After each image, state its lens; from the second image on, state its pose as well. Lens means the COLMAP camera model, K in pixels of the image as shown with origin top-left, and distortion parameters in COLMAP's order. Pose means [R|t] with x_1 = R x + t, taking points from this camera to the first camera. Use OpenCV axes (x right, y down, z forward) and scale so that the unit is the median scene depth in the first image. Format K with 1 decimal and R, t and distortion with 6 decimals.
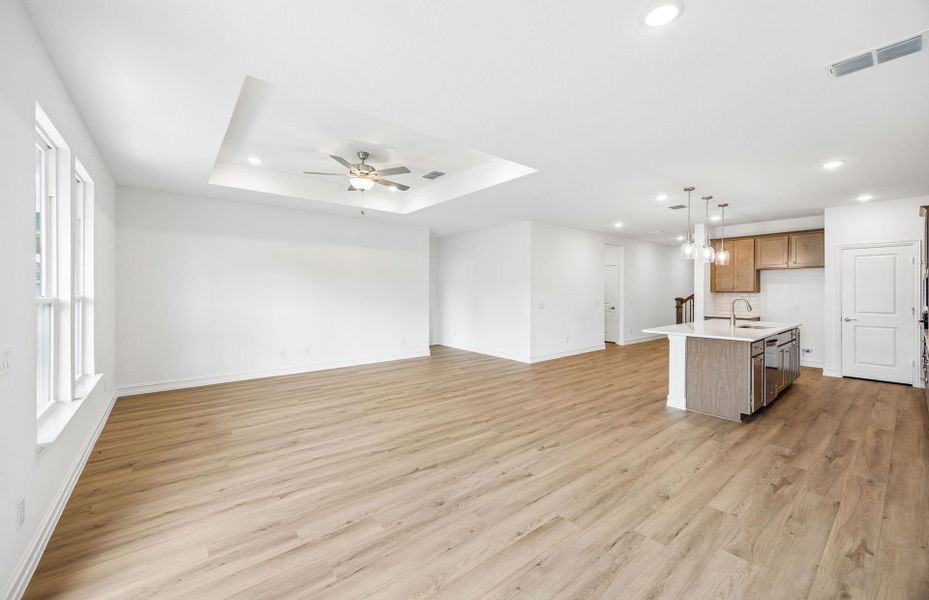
lens RADIAL K [[377.5, 0, 466.3], [0, 377.5, 294.0], [0, 0, 1]] dist [0.000720, 0.000114]
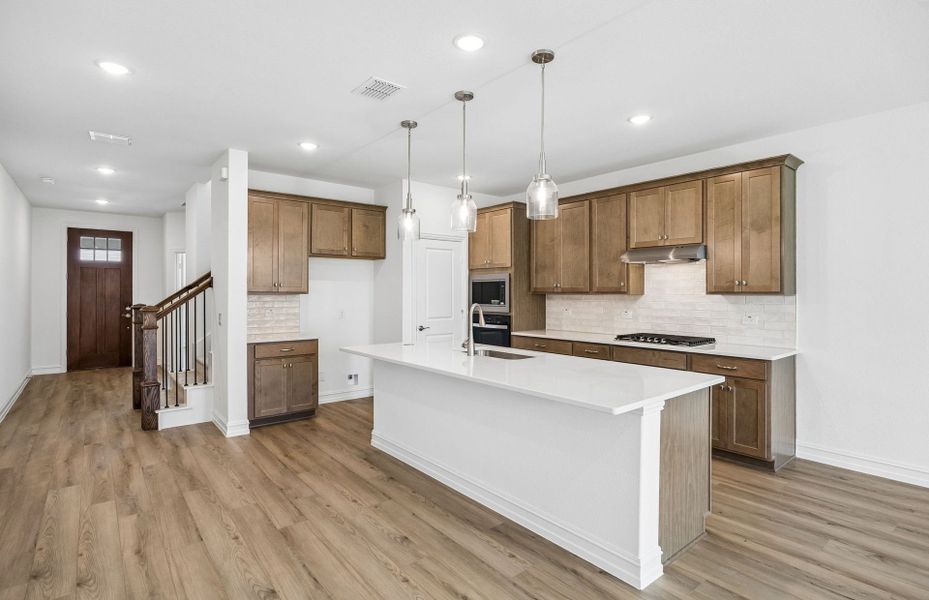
lens RADIAL K [[455.4, 0, 464.8], [0, 455.4, 291.7], [0, 0, 1]] dist [0.000125, -0.000038]
pose [[-0.022121, 0.003578, 0.999749, 0.077003], [0.003169, 0.999989, -0.003509, -0.006802], [-0.999750, 0.003091, -0.022132, 1.259770]]
